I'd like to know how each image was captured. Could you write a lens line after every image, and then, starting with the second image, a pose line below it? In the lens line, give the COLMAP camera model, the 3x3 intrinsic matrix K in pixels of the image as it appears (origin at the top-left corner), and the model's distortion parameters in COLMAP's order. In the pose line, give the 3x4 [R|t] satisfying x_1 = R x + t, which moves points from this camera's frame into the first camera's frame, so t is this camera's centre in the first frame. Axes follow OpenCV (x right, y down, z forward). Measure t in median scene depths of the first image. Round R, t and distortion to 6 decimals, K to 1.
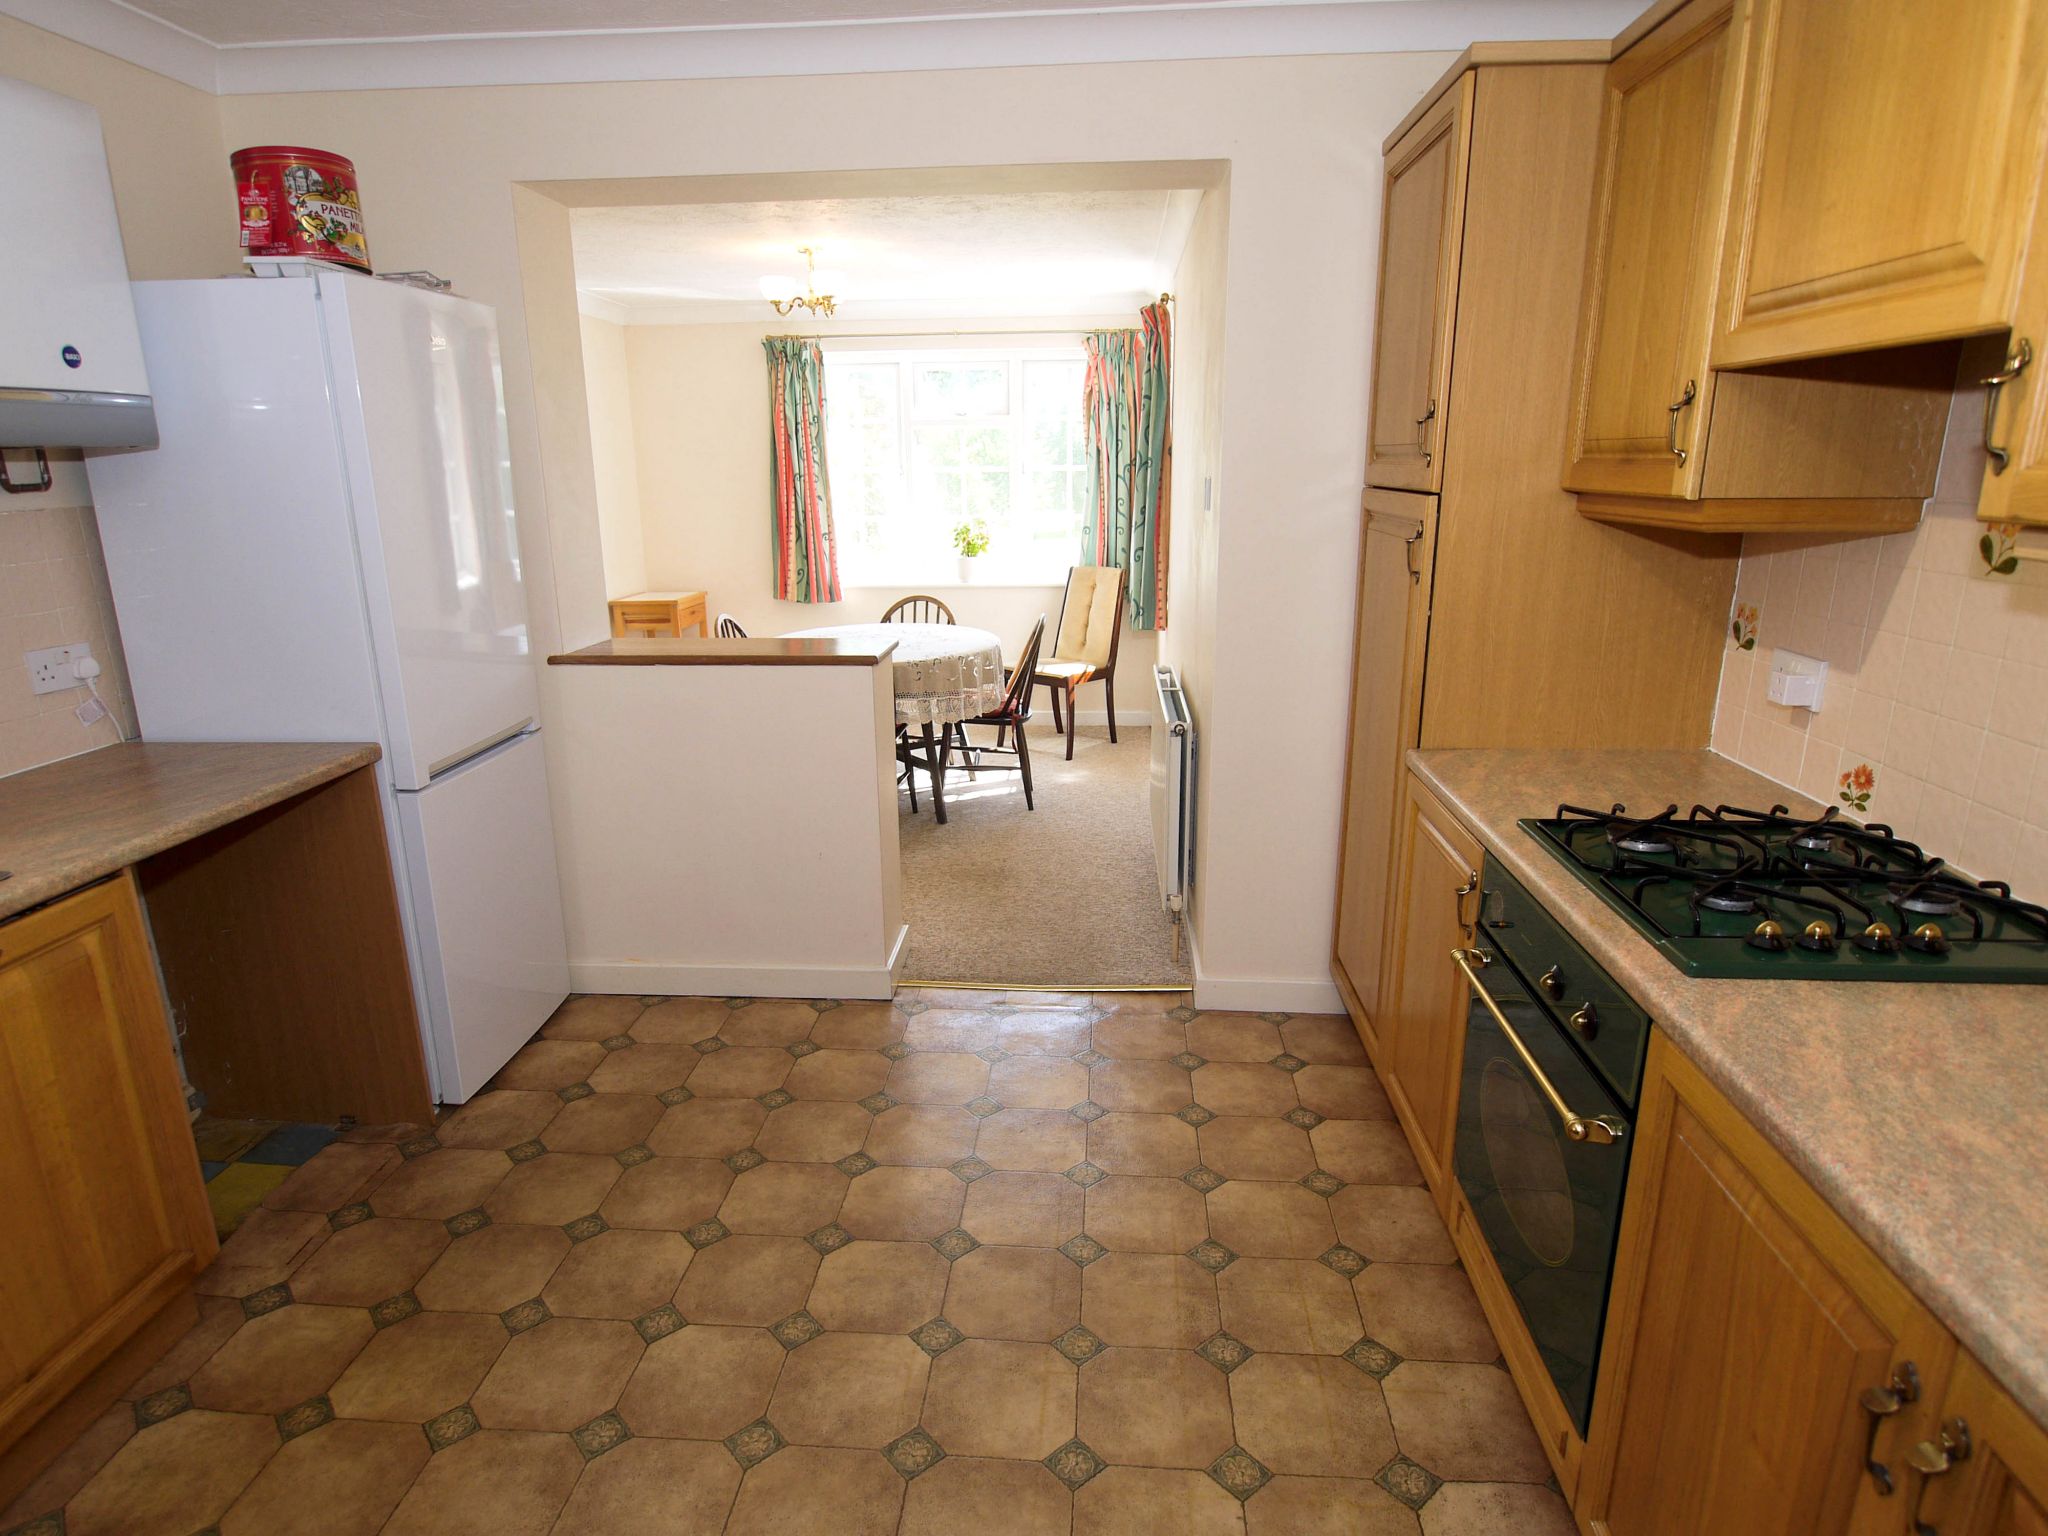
lens RADIAL K [[1076.2, 0, 1011.9], [0, 1076.2, 756.5], [0, 0, 1]] dist [-0.008656, -0.001789]
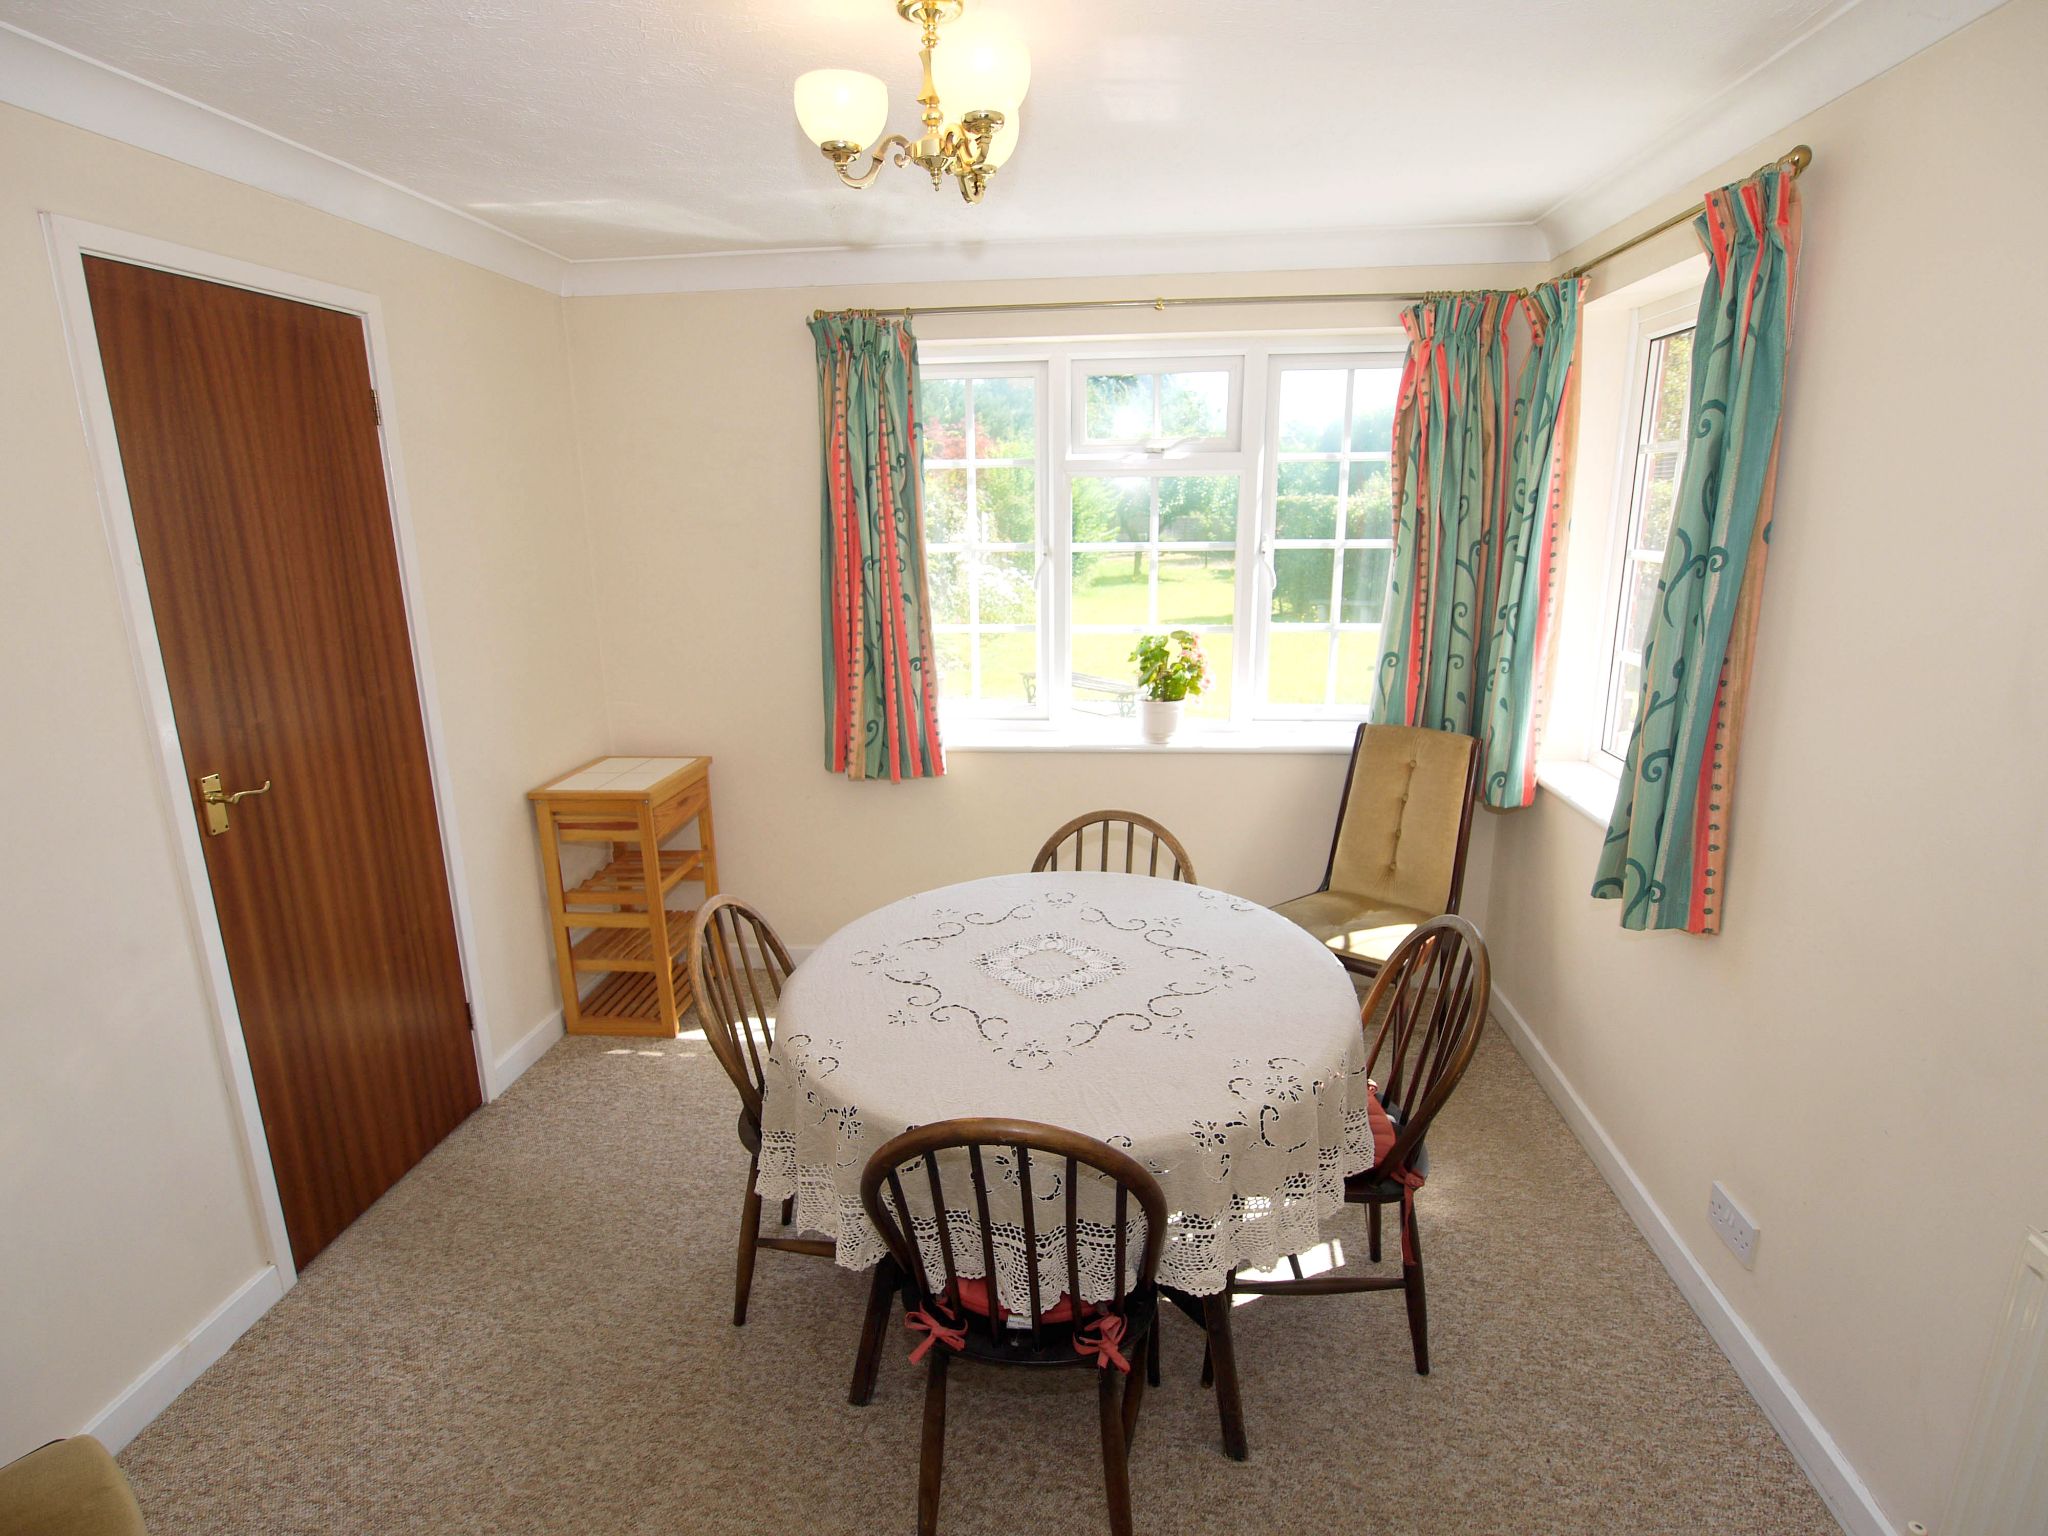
lens RADIAL K [[1076.2, 0, 1031.6], [0, 1076.2, 772.1], [0, 0, 1]] dist [-0.008656, -0.001789]
pose [[0.999604, 0.003810, -0.027875, -0.102567], [-0.004373, 0.999787, -0.020152, -0.145627], [0.027792, 0.020266, 0.999408, 0.462344]]
